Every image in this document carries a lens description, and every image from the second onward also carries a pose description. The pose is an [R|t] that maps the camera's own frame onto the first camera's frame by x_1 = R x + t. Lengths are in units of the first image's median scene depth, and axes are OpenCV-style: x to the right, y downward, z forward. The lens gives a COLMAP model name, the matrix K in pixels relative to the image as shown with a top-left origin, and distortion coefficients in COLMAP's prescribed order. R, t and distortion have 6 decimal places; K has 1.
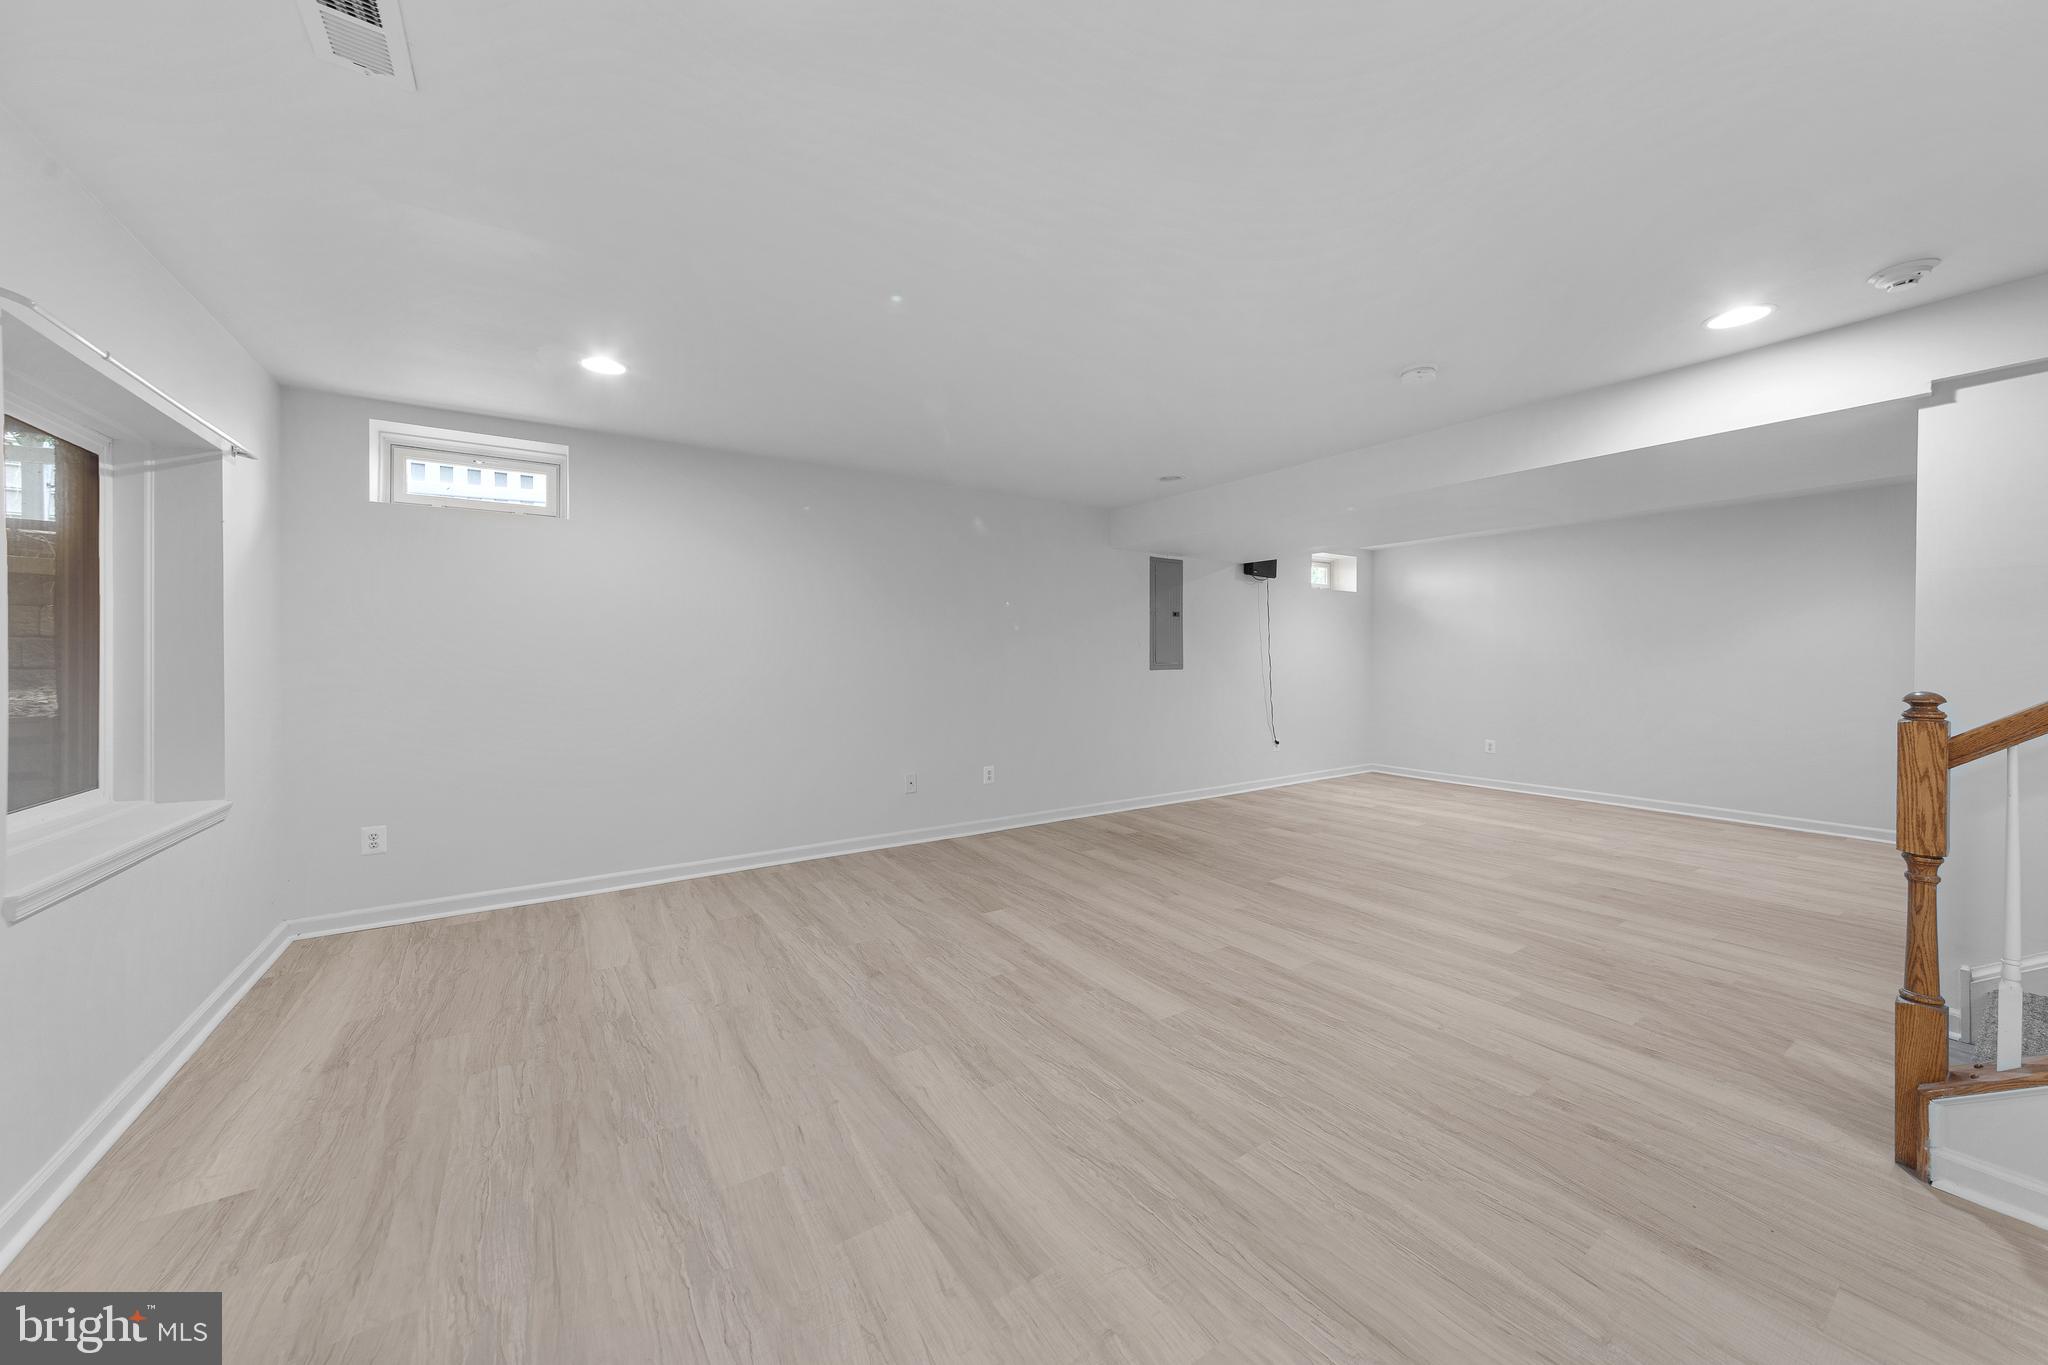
lens RADIAL K [[737.9, 0, 1040.9], [0, 737.9, 653.5], [0, 0, 1]] dist [-0.000334, -0.000304]
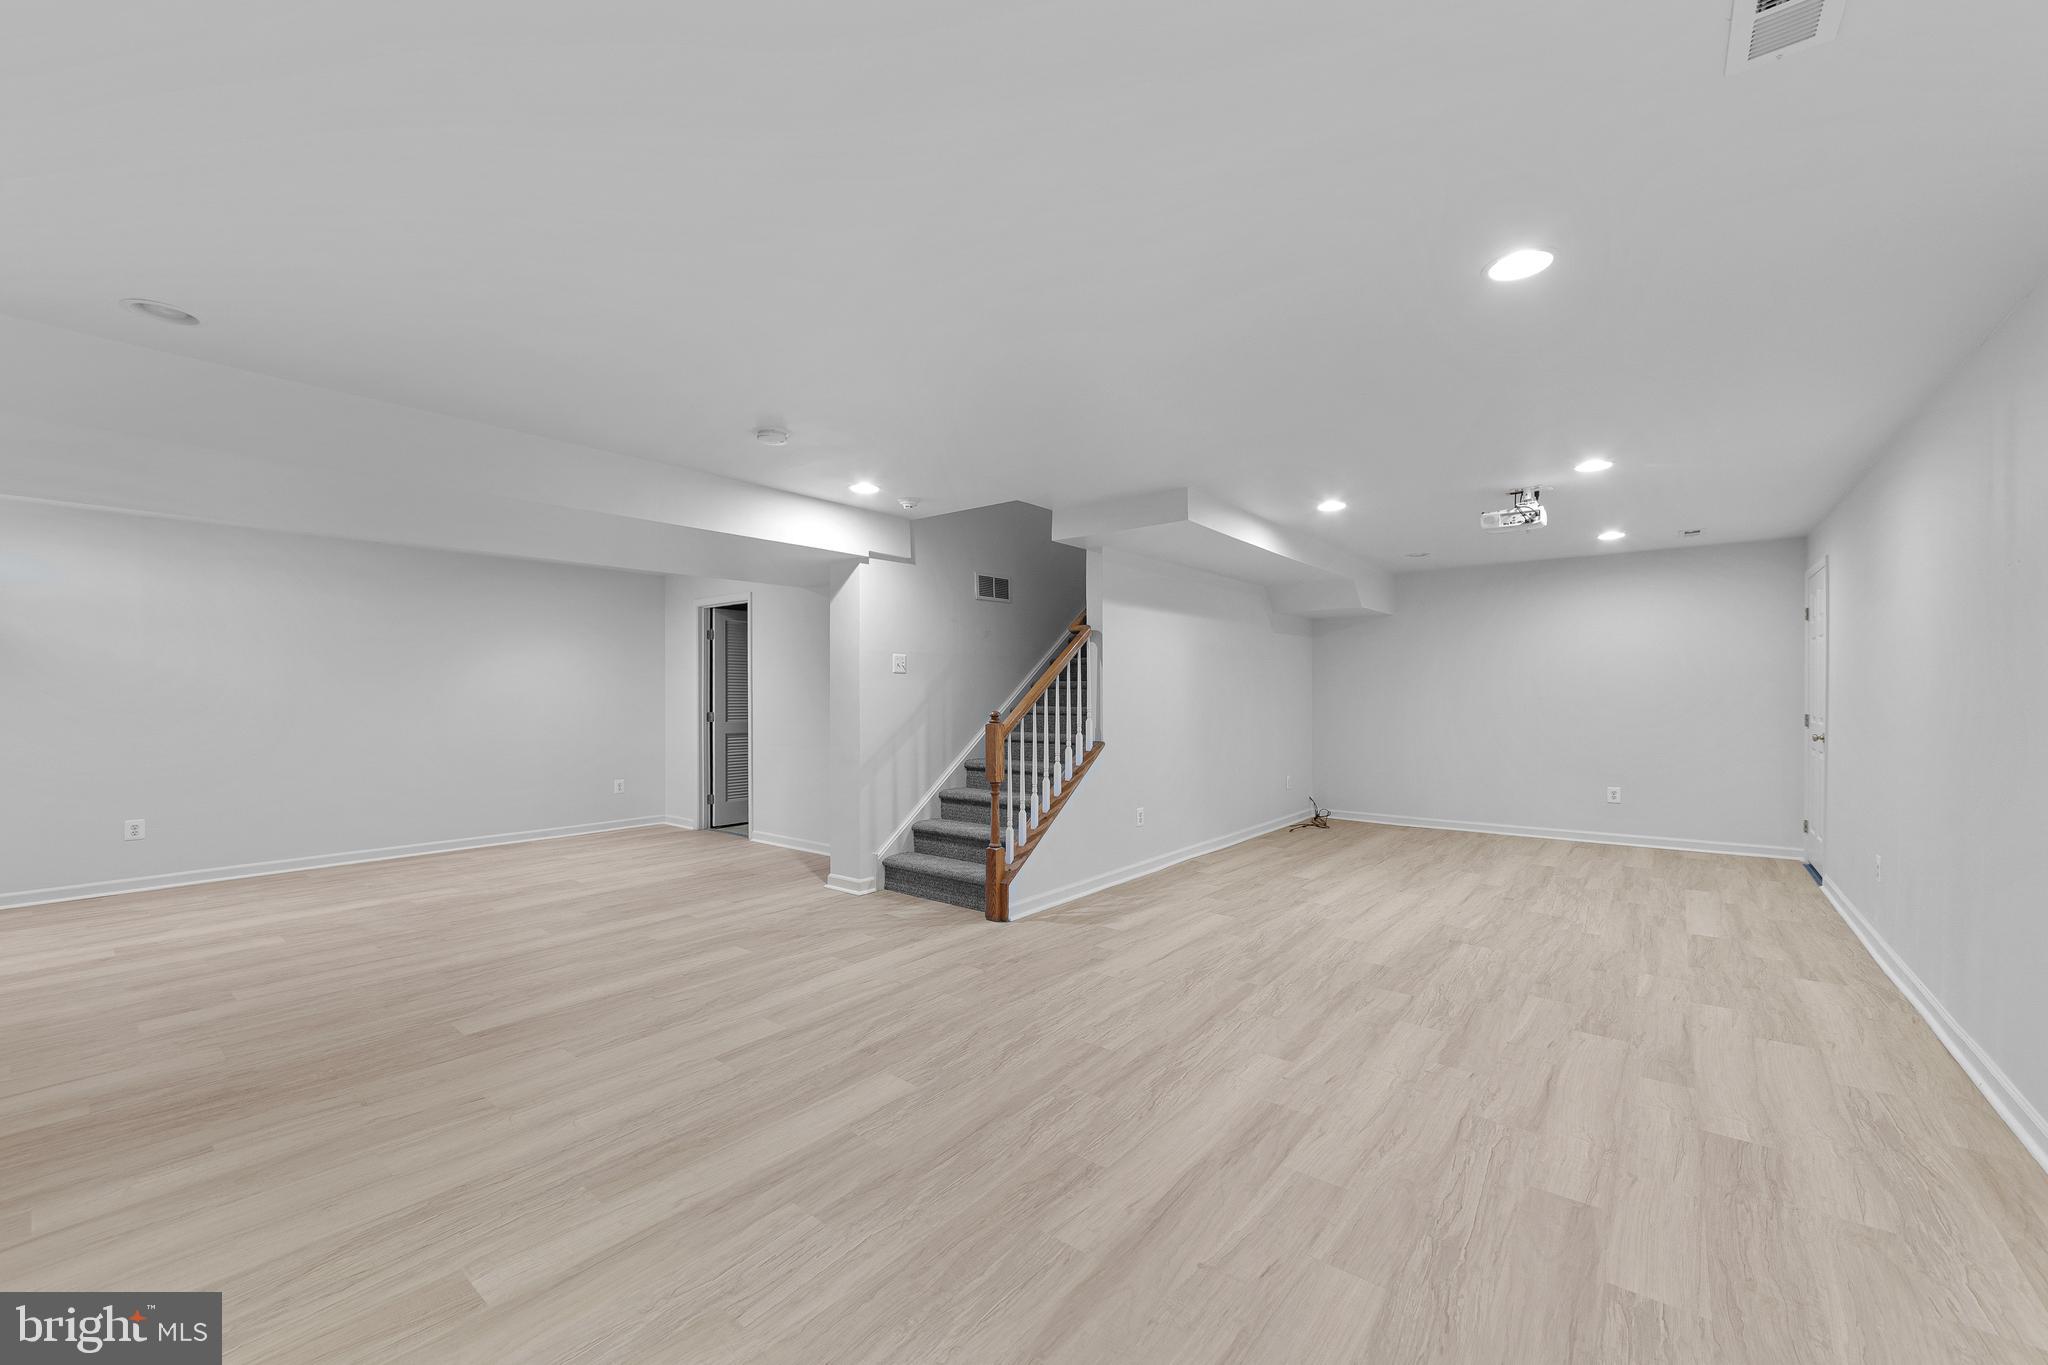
lens RADIAL K [[808.5, 0, 1024.0], [0, 808.5, 682.5], [0, 0, 1]] dist [-0.010665, -0.000017]
pose [[-0.290211, 0.010421, 0.956906, -0.878200], [0.000533, 0.999942, -0.010729, -0.002507], [-0.956963, -0.002604, -0.290199, 1.198845]]
